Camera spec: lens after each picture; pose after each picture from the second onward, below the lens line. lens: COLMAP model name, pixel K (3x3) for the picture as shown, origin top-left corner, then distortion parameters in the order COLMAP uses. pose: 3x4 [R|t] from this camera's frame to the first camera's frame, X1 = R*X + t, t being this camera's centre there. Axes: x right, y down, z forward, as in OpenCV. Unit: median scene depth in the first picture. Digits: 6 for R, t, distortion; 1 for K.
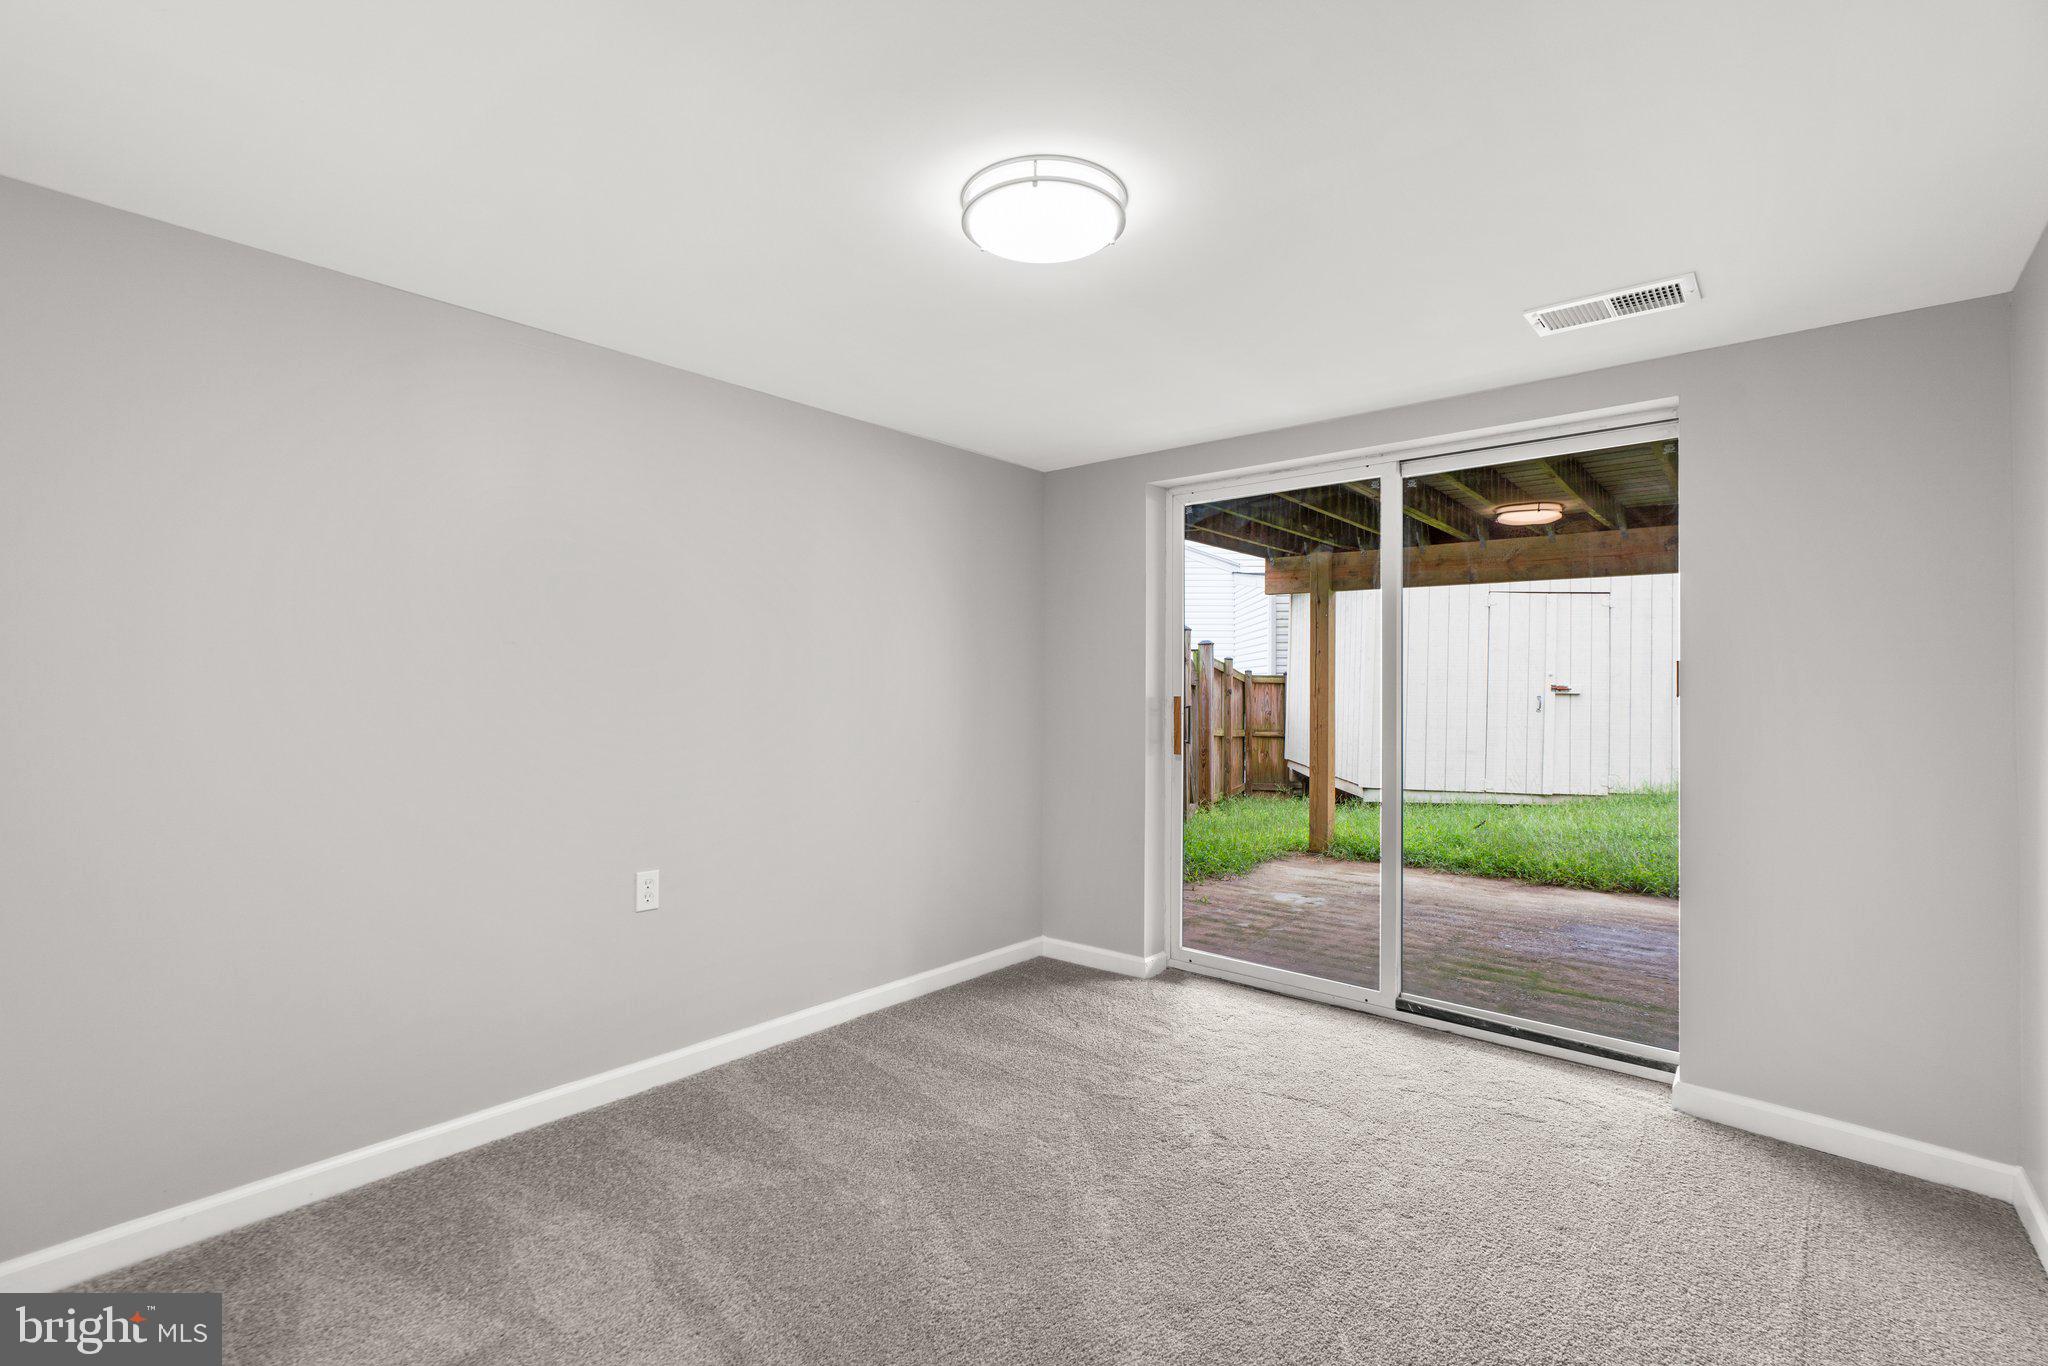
lens RADIAL K [[936.4, 0, 1022.2], [0, 936.4, 683.7], [0, 0, 1]] dist [-0.003332, -0.000395]
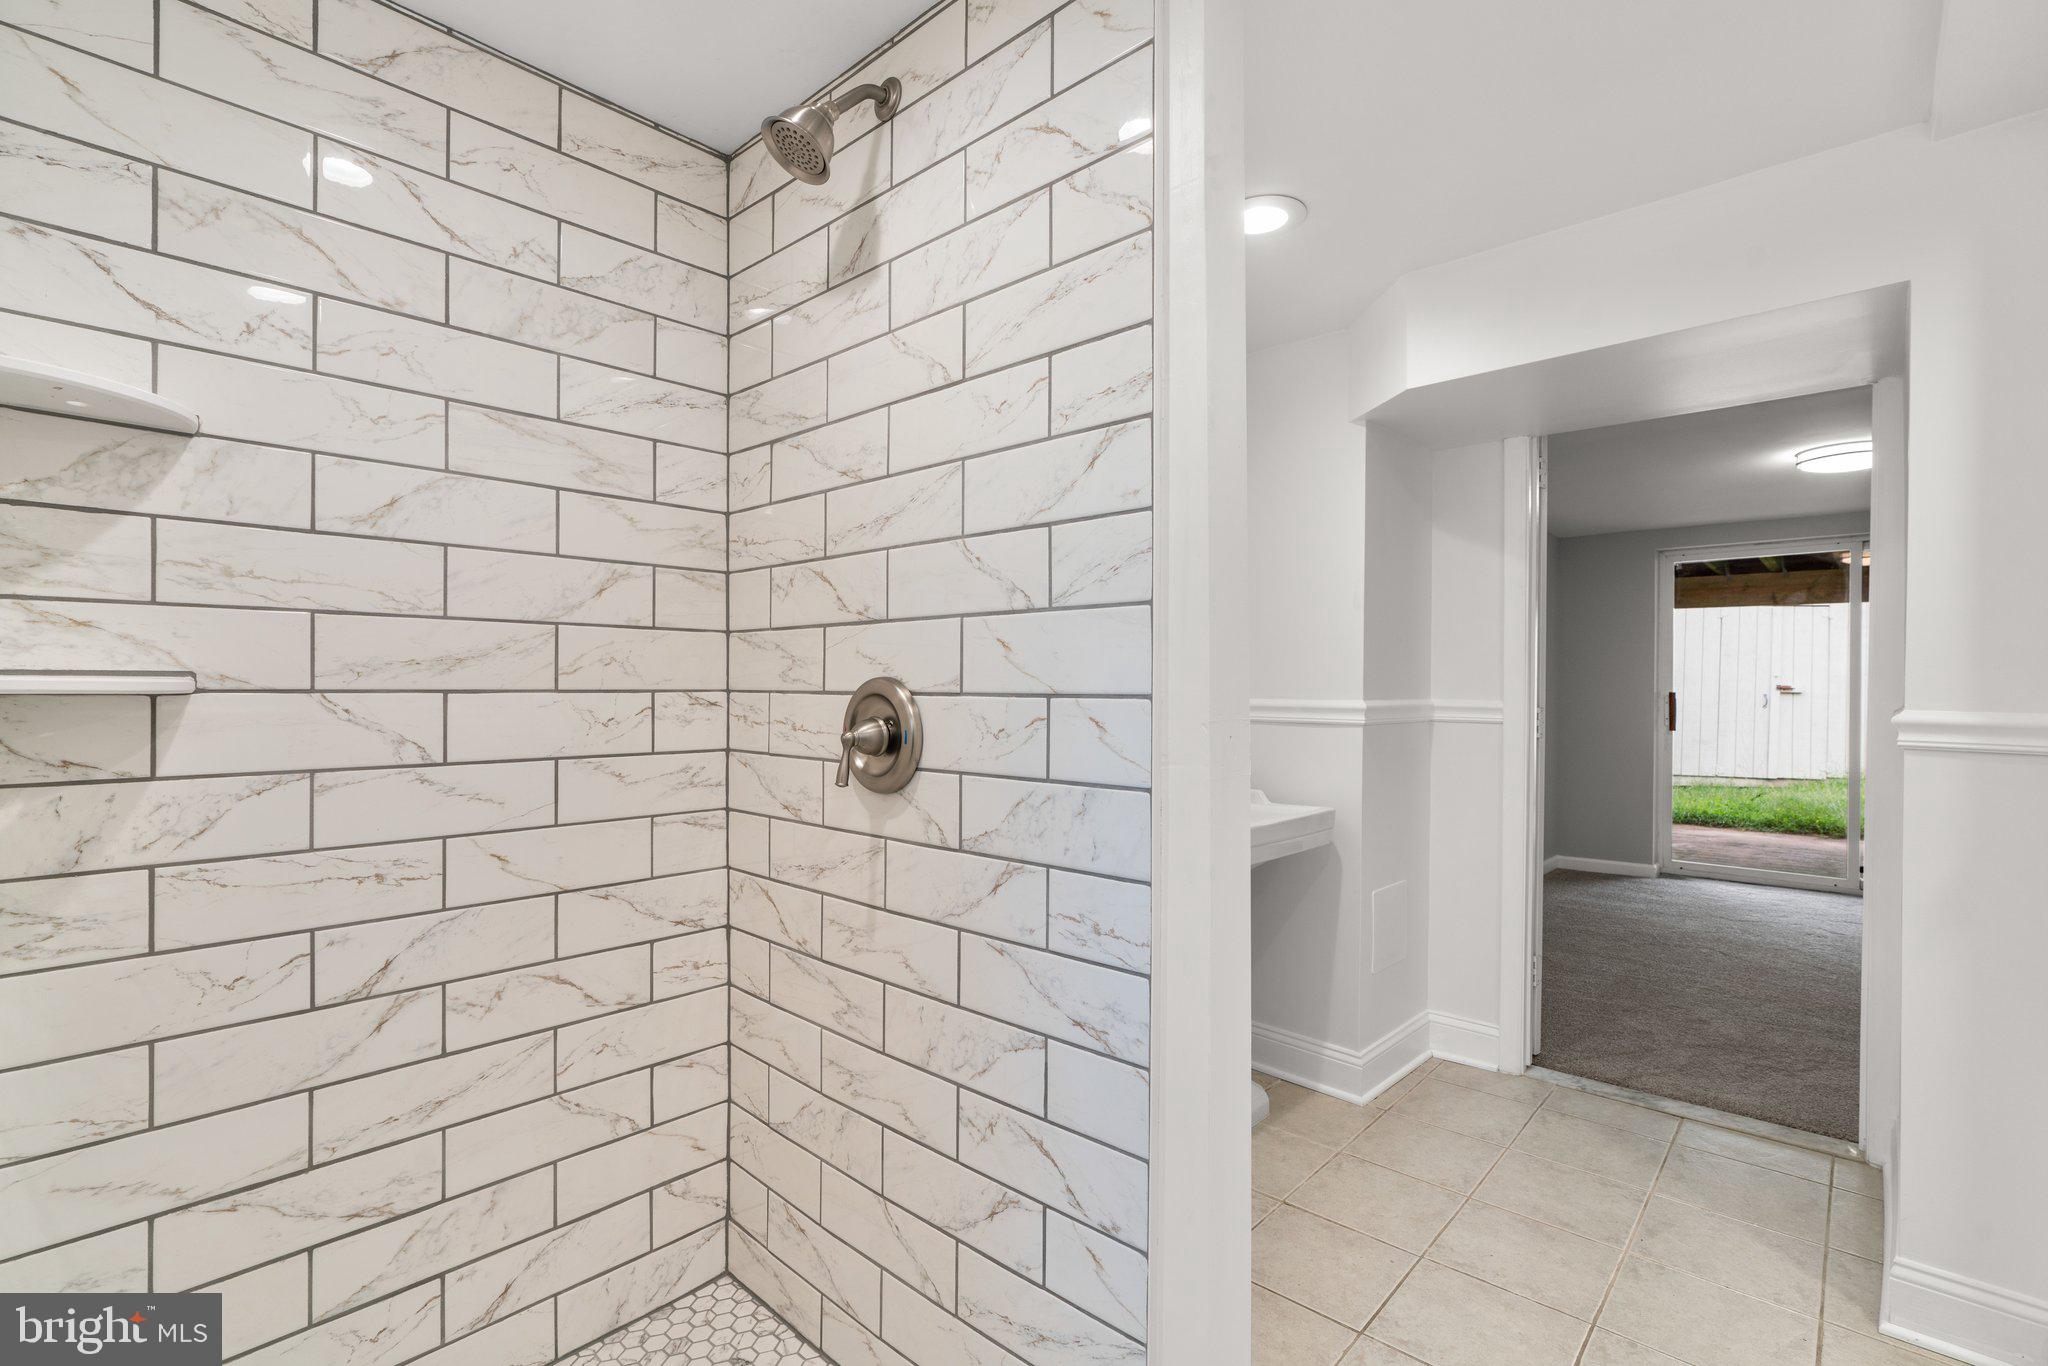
lens RADIAL K [[936.4, 0, 1024.8], [0, 936.4, 686.0], [0, 0, 1]] dist [-0.003332, -0.000395]
pose [[0.998716, -0.001319, -0.050638, -0.336003], [0.001321, 0.999999, 0.000023, 0.001356], [0.050638, -0.000090, 0.998717, -0.231786]]
